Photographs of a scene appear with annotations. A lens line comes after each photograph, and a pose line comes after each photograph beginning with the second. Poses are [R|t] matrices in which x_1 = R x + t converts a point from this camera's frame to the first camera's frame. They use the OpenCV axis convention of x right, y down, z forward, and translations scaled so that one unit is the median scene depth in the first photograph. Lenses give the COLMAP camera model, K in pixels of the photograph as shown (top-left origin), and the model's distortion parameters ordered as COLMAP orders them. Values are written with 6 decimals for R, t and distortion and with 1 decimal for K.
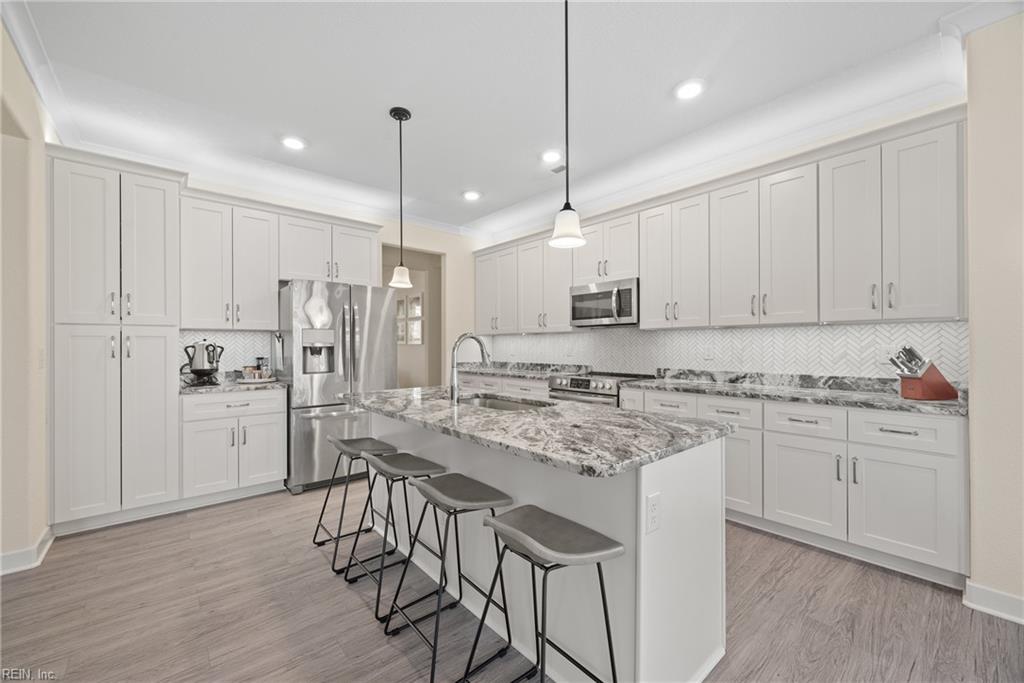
lens RADIAL K [[402.6, 0, 511.5], [0, 402.6, 344.9], [0, 0, 1]] dist [0.000320, -0.000070]
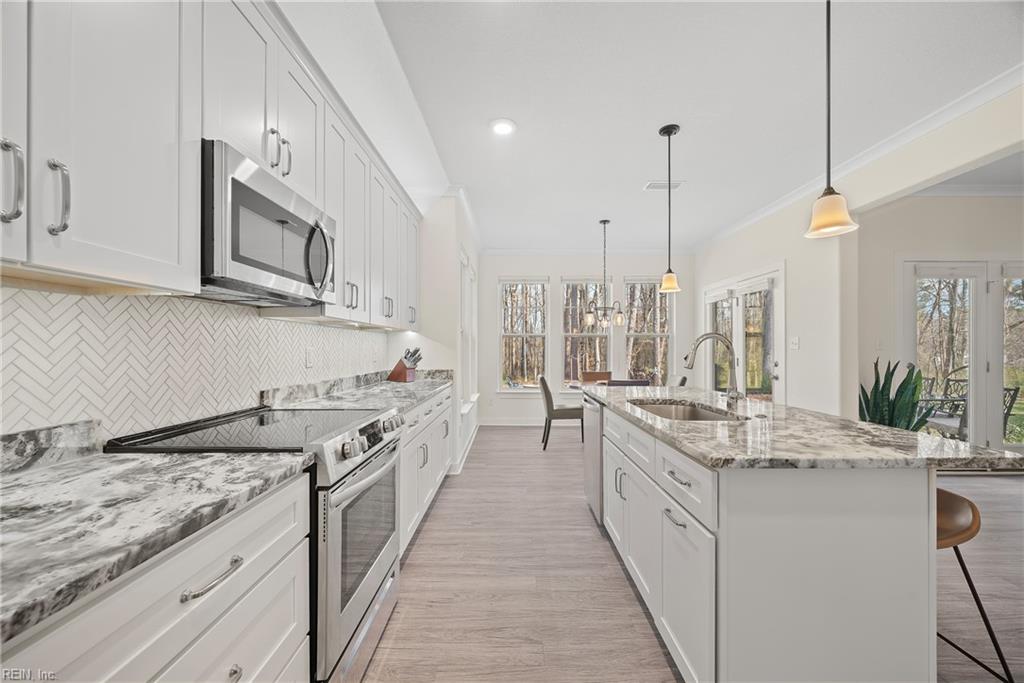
lens RADIAL K [[404.4, 0, 512.6], [0, 404.4, 347.4], [0, 0, 1]] dist [0.000200, 0.000203]
pose [[-0.746410, 0.005628, 0.665463, -0.240628], [0.001190, 0.999974, -0.007122, 0.007199], [-0.665485, -0.004524, -0.746397, 1.280764]]
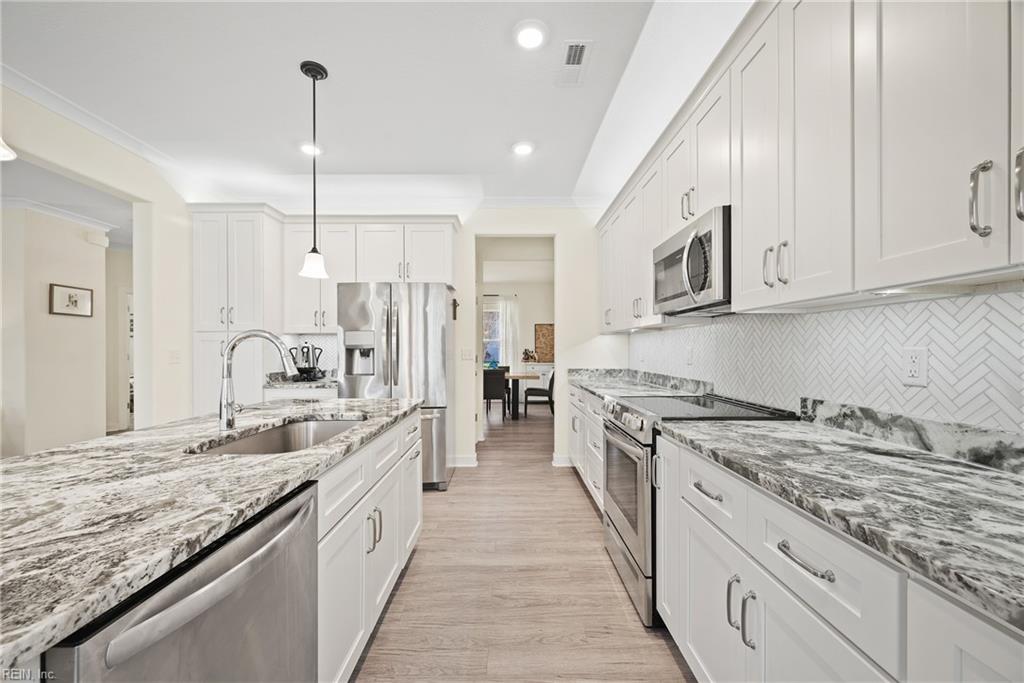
lens RADIAL K [[404.4, 0, 512.6], [0, 404.4, 347.4], [0, 0, 1]] dist [0.000200, 0.000203]
pose [[0.755830, -0.000441, -0.654768, 0.451380], [0.002014, 0.999997, 0.001651, 0.000648], [0.654765, -0.002567, 0.755828, 0.485706]]
